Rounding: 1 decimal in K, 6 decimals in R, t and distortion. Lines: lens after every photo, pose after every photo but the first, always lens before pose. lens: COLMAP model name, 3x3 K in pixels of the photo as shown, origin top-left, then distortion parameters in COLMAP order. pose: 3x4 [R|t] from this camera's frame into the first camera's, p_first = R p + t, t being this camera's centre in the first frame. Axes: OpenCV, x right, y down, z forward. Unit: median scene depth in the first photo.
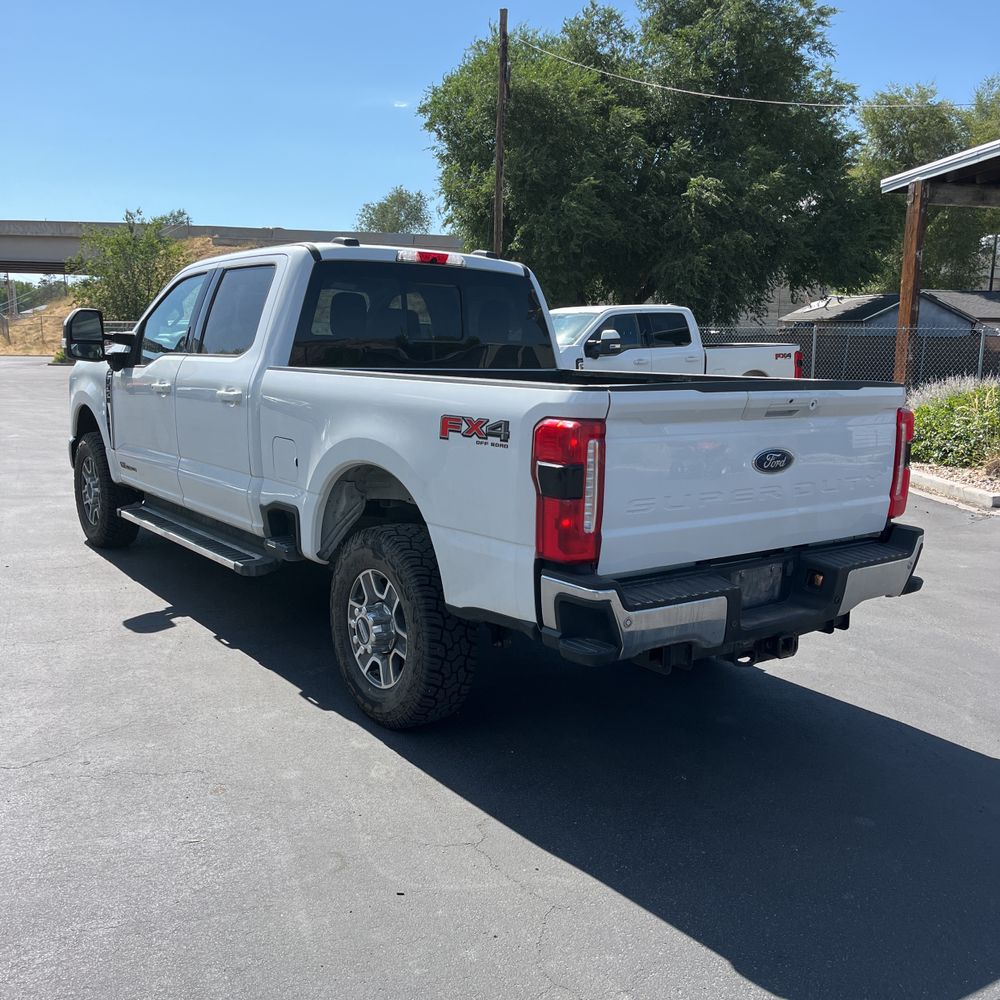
lens RADIAL K [[1019.4, 0, 509.5], [0, 1019.4, 507.7], [0, 0, 1]] dist [0.026881, 0.000000]
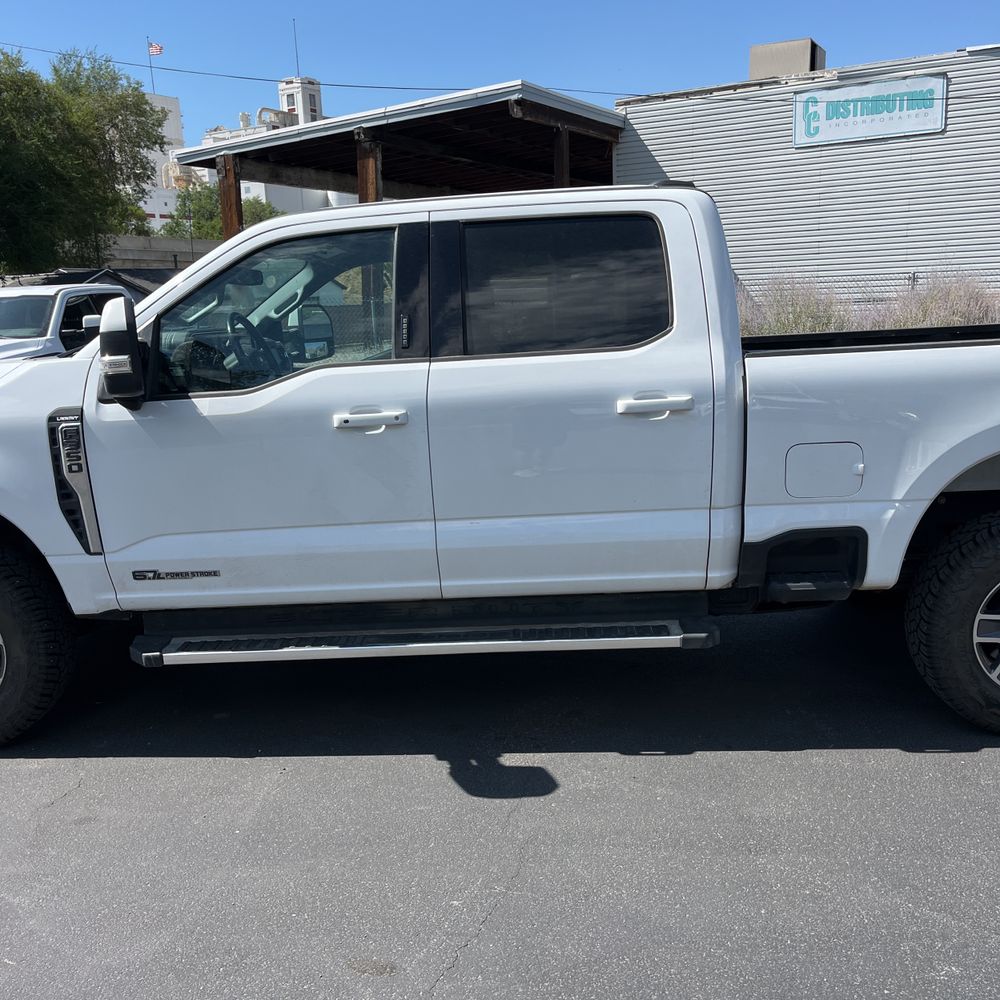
lens RADIAL K [[1019.4, 0, 509.4], [0, 1019.4, 507.7], [0, 0, 1]] dist [0.026881, 0.000000]
pose [[0.635691, -0.194622, 0.747007, -0.748715], [0.181238, 0.978276, 0.100645, -0.110645], [-0.750366, 0.071407, 0.657154, 0.539238]]
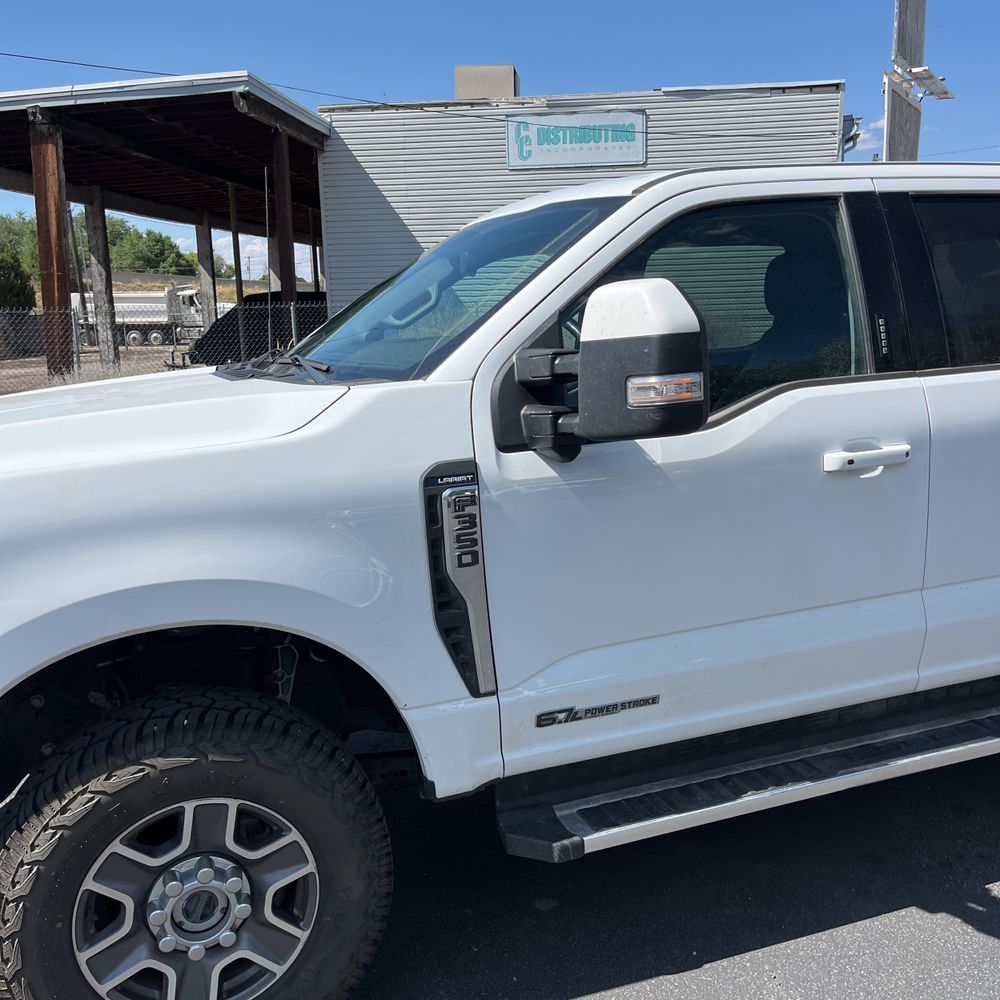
lens RADIAL K [[1019.4, 0, 518.6], [0, 1019.4, 485.5], [0, 0, 1]] dist [0.026881, 0.000000]
pose [[0.273423, -0.189747, 0.942993, -0.793000], [0.194959, 0.970935, 0.138841, -0.194384], [-0.941929, 0.145883, 0.302469, 1.005855]]
